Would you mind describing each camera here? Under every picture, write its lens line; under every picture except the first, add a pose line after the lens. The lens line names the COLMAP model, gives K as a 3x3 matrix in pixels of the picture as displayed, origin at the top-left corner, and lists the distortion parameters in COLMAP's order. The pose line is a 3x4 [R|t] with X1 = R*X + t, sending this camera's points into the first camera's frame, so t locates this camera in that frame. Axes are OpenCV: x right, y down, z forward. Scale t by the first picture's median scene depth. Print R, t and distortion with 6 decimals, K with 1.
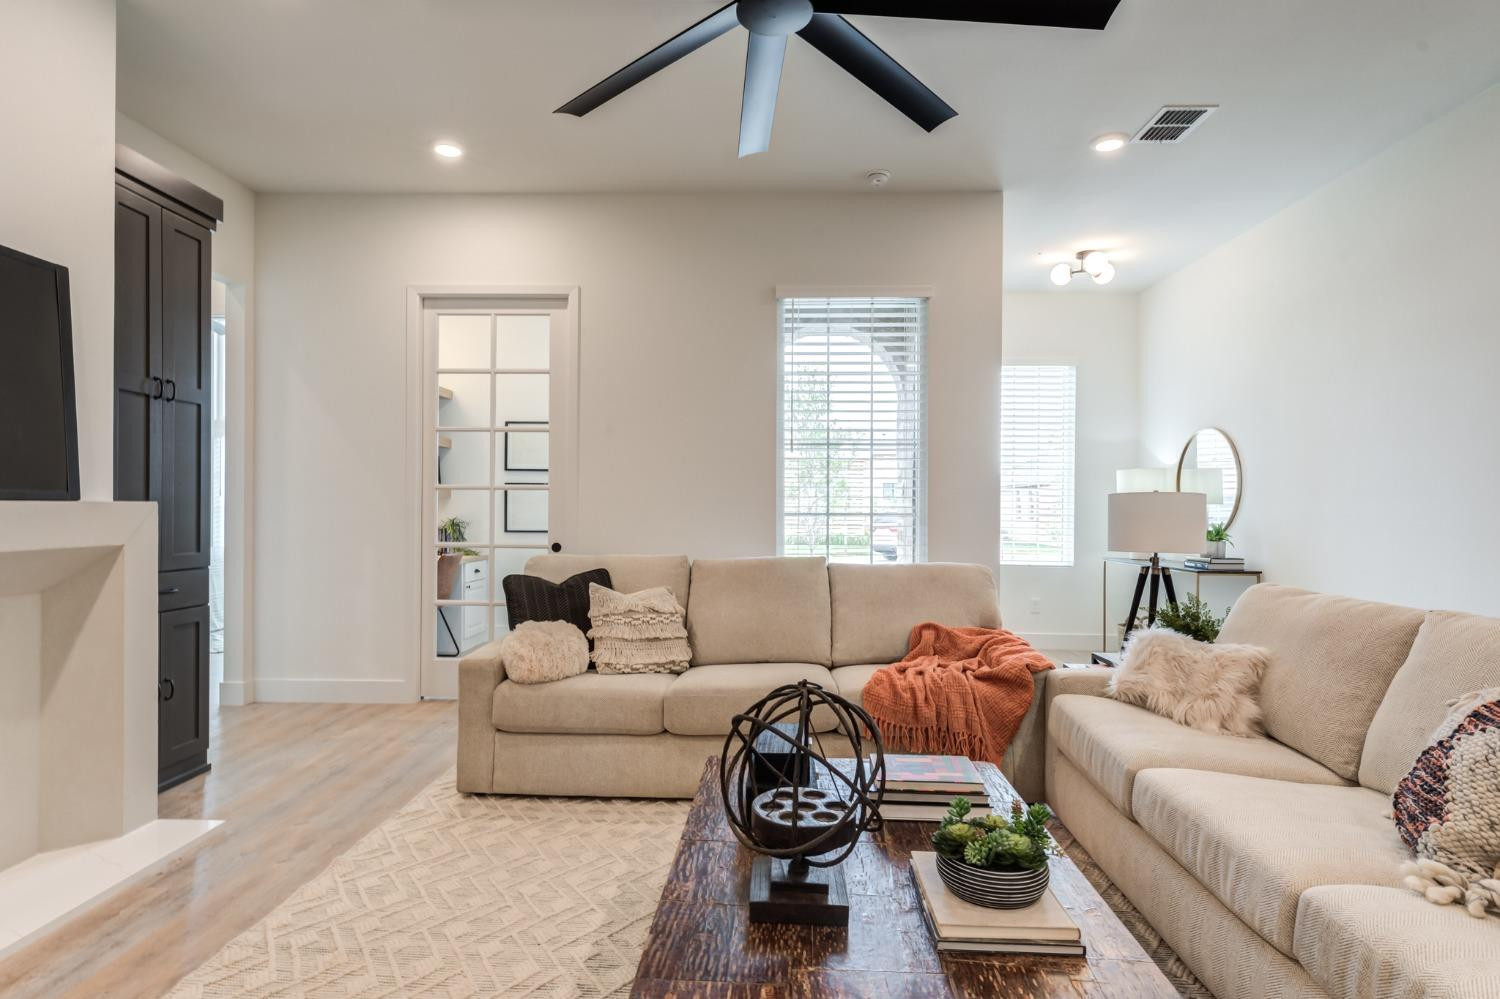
lens RADIAL K [[780.5, 0, 758.1], [0, 780.5, 510.5], [0, 0, 1]] dist [-0.000806, -0.002156]
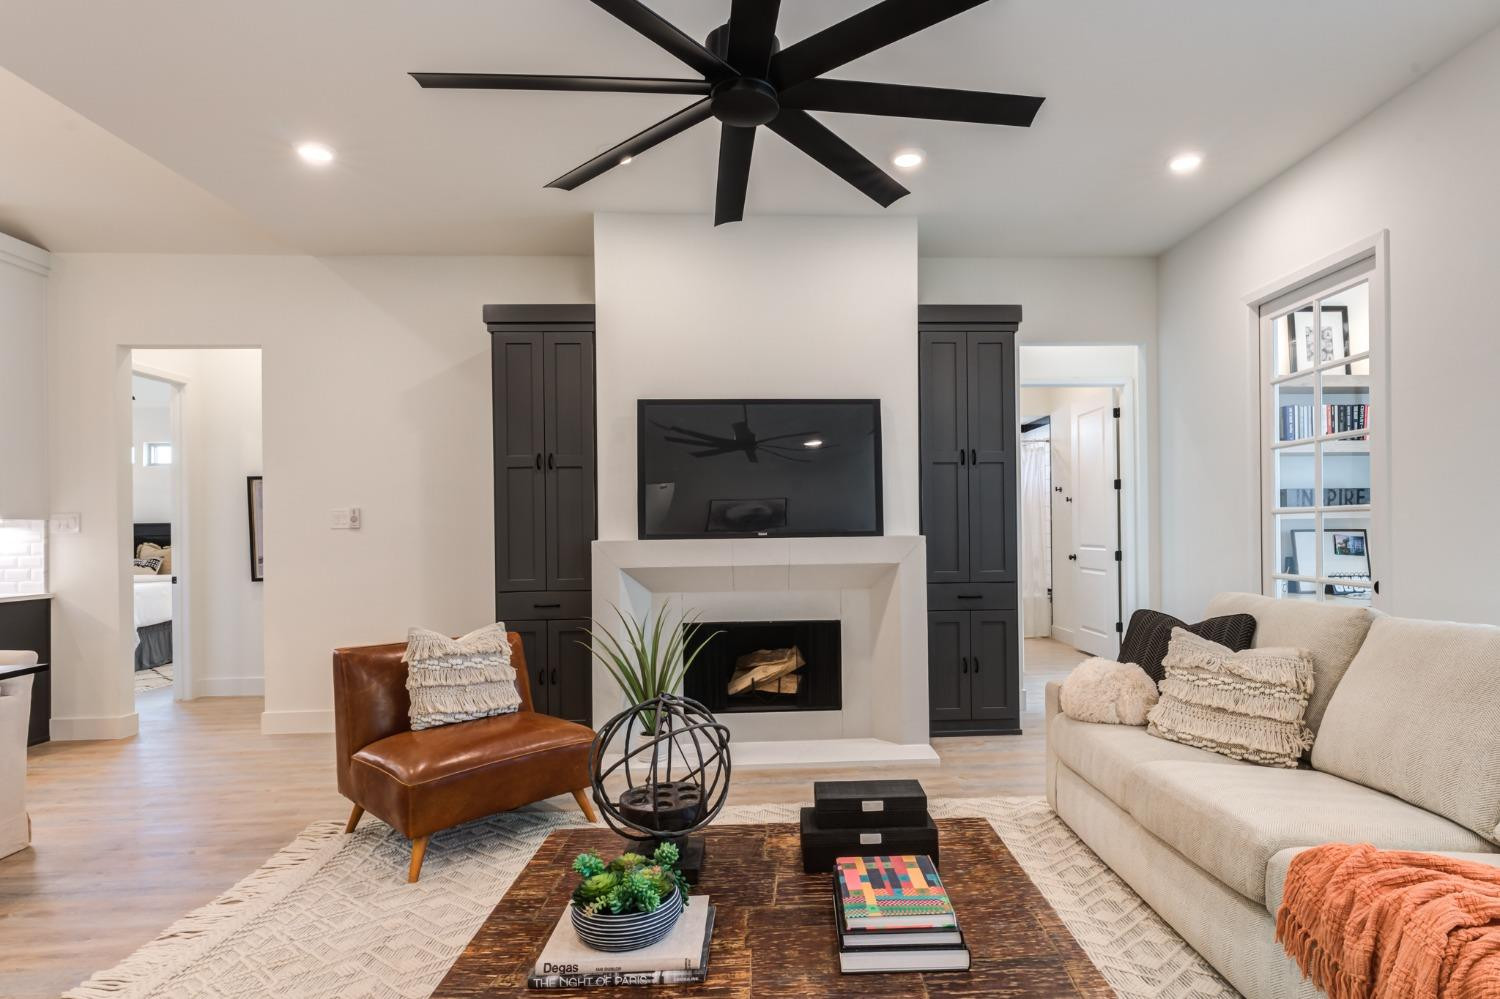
lens RADIAL K [[780.5, 0, 795.9], [0, 780.5, 530.2], [0, 0, 1]] dist [-0.000806, -0.002156]
pose [[0.078071, -0.007126, -0.996922, 0.611216], [0.011652, 0.999913, -0.006235, -0.012897], [0.996880, -0.011129, 0.078147, 0.526330]]
